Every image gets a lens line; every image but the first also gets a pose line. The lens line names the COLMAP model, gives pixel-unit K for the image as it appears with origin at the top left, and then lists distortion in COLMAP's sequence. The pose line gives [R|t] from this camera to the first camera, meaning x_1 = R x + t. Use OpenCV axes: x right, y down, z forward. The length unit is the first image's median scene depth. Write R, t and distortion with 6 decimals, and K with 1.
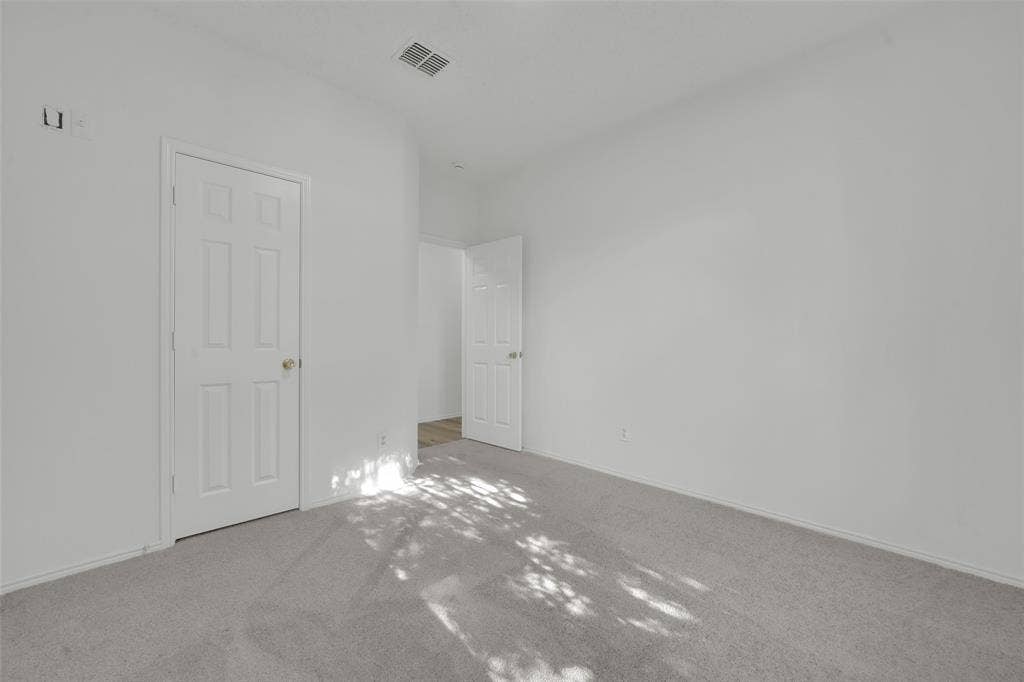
lens RADIAL K [[401.2, 0, 510.2], [0, 401.2, 343.2], [0, 0, 1]] dist [-0.000646, -0.005640]
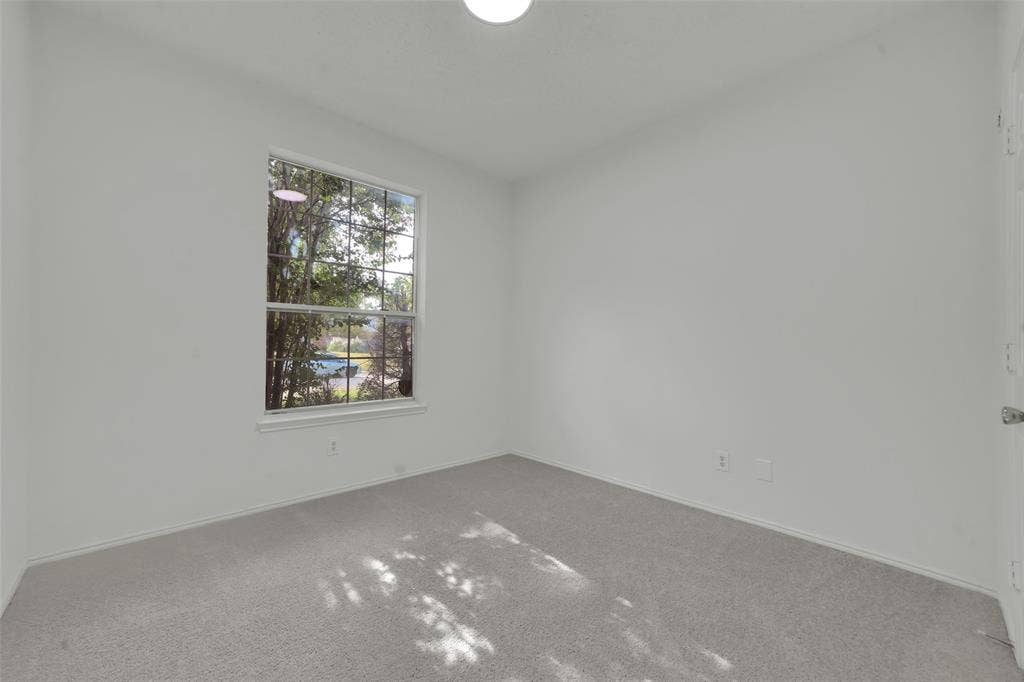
lens RADIAL K [[401.2, 0, 510.2], [0, 401.2, 343.2], [0, 0, 1]] dist [-0.000646, -0.005640]
pose [[-0.999780, -0.005007, 0.020385, -0.027554], [-0.005201, 0.999942, -0.009458, 0.002694], [-0.020336, -0.009562, -0.999747, 2.020108]]
